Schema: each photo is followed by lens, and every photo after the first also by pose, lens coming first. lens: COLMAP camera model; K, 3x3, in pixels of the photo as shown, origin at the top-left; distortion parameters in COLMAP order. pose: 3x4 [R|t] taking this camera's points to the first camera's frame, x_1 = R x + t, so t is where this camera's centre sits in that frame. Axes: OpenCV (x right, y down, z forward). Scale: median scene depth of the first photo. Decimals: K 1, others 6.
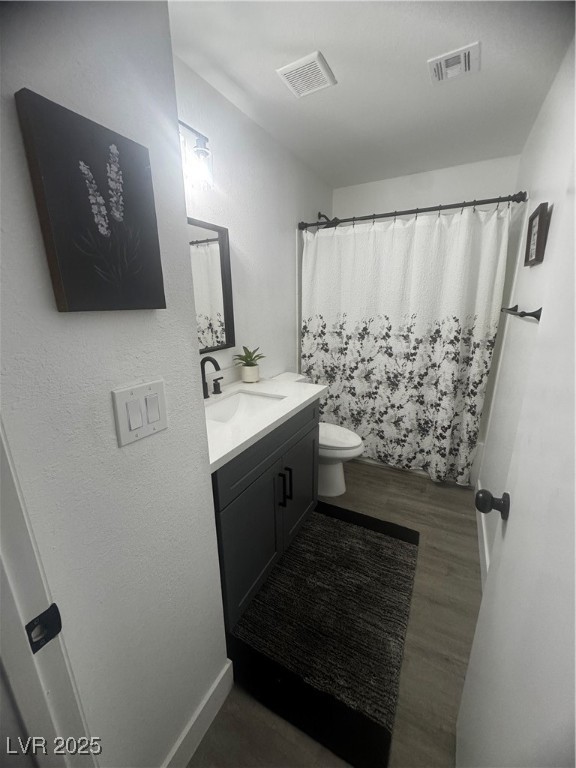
lens RADIAL K [[303.3, 0, 286.5], [0, 303.3, 383.0], [0, 0, 1]] dist [0.000396, 0.000030]
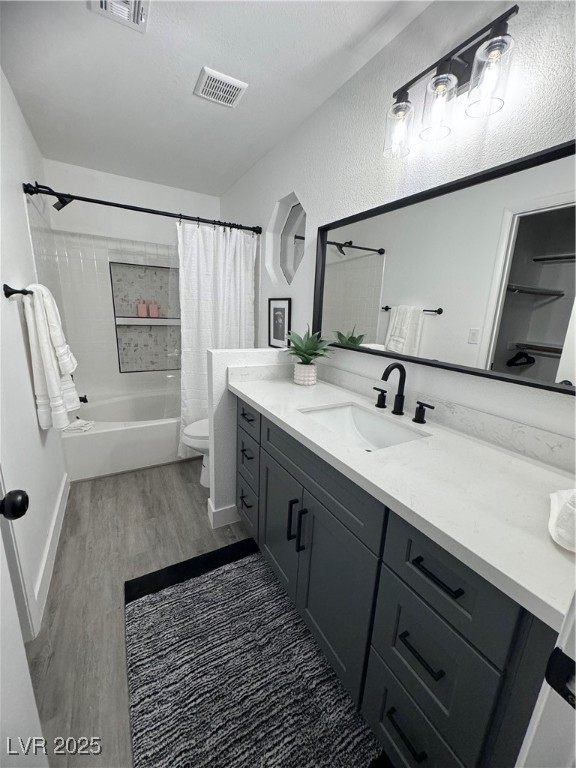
lens RADIAL K [[303.3, 0, 286.5], [0, 303.3, 382.2], [0, 0, 1]] dist [0.000396, 0.000030]
pose [[-0.531869, 0.196457, -0.823723, 0.536502], [-0.245977, 0.894938, 0.372266, -0.252744], [0.810315, 0.400614, -0.427666, 1.052435]]
